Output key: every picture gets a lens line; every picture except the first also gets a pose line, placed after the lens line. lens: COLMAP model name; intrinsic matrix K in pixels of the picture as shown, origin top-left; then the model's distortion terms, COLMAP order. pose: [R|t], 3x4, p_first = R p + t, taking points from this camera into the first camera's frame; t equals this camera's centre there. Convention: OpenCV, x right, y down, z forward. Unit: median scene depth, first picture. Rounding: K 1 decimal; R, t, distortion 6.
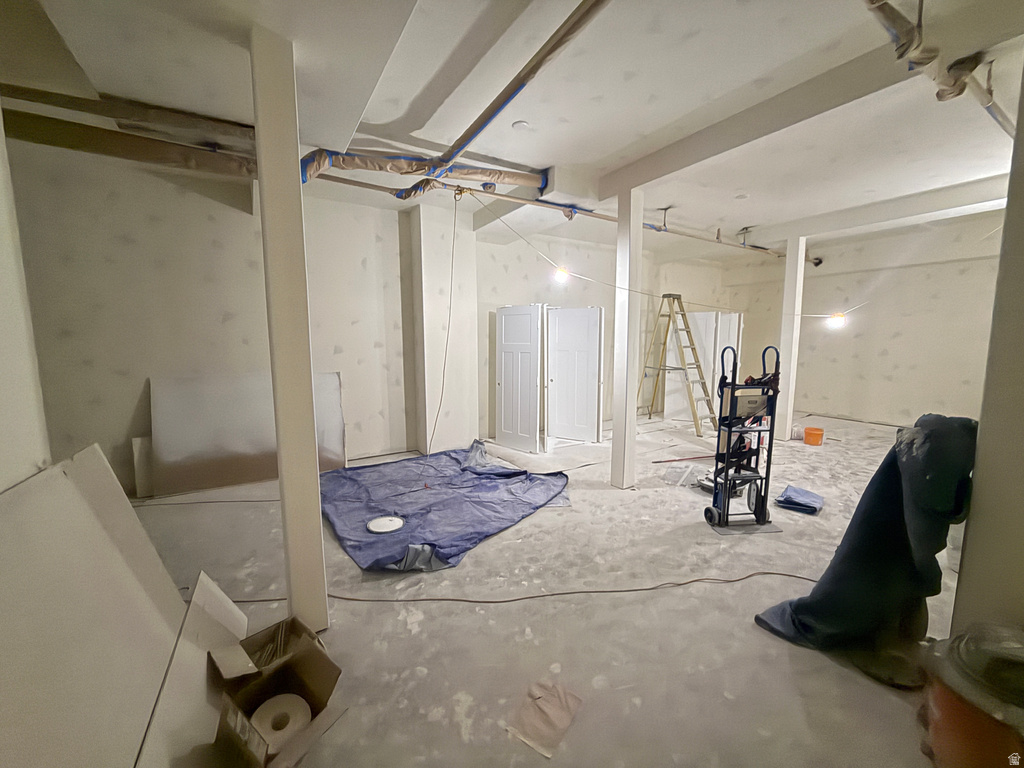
lens RADIAL K [[404.4, 0, 513.6], [0, 404.4, 386.3], [0, 0, 1]] dist [-0.000815, 0.000346]
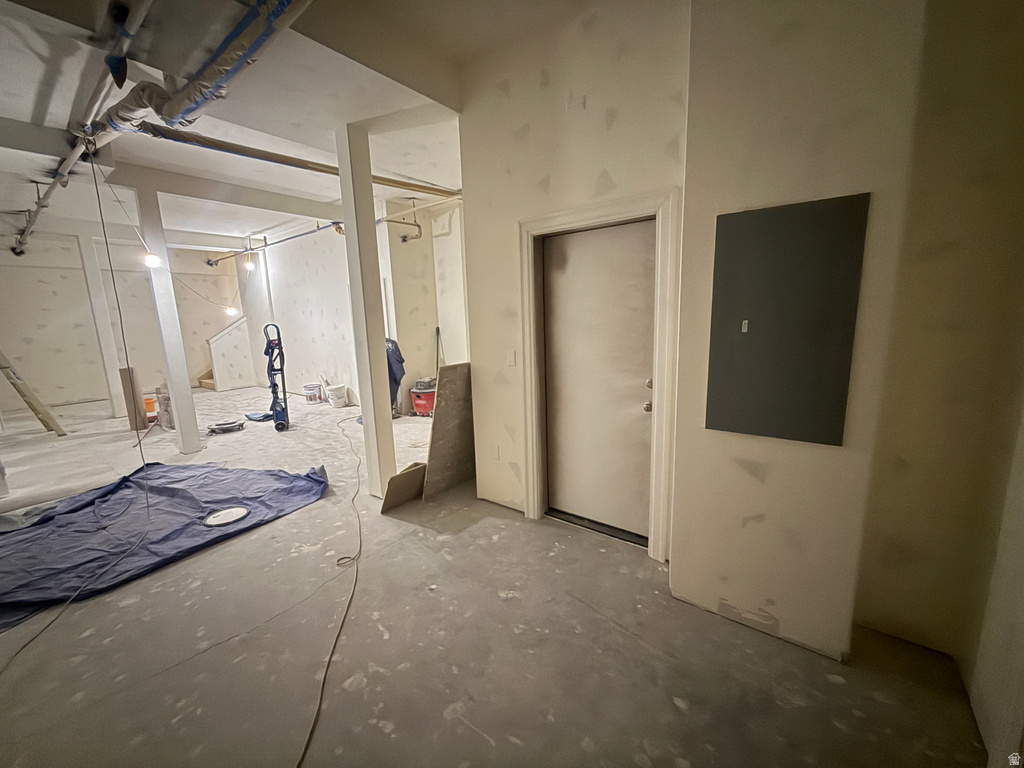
lens RADIAL K [[404.4, 0, 511.6], [0, 404.4, 382.7], [0, 0, 1]] dist [-0.000815, 0.000346]
pose [[-0.351774, -0.140336, 0.925506, -1.343102], [0.145272, 0.968535, 0.202077, -0.052173], [-0.924744, 0.205535, -0.320318, 0.610197]]
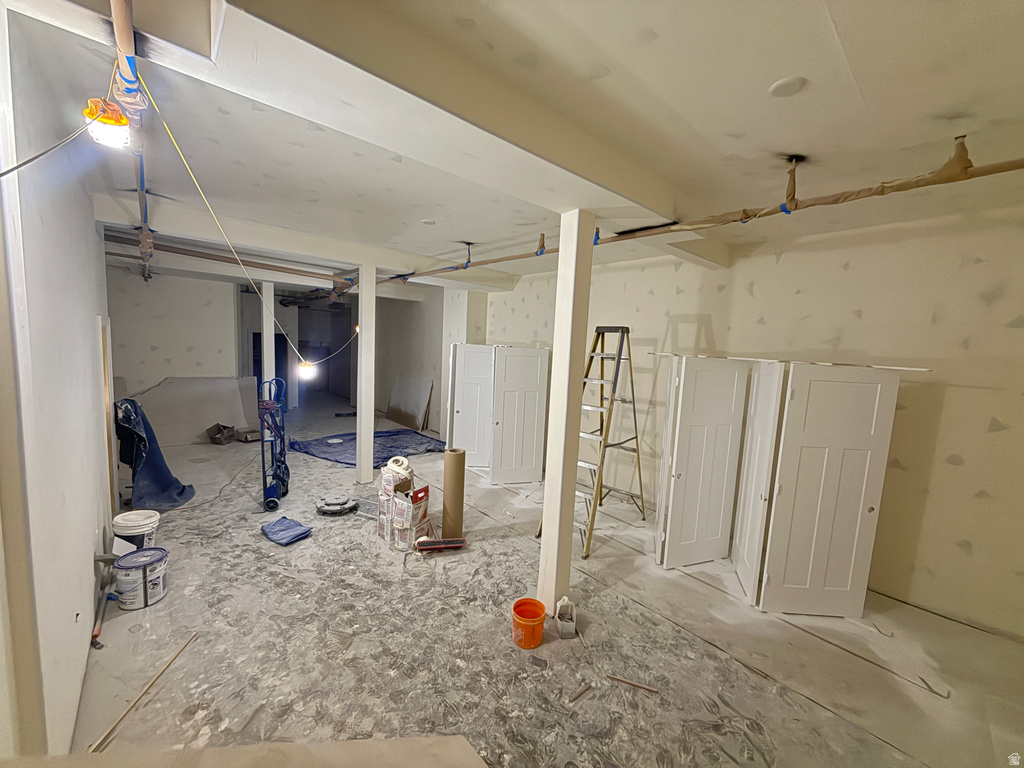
lens RADIAL K [[404.4, 0, 510.8], [0, 404.4, 384.0], [0, 0, 1]] dist [-0.000815, 0.000346]
pose [[0.169897, 0.110430, -0.979255, 2.022664], [-0.166625, 0.982613, 0.081900, -0.324120], [0.971273, 0.149254, 0.185343, 1.464110]]
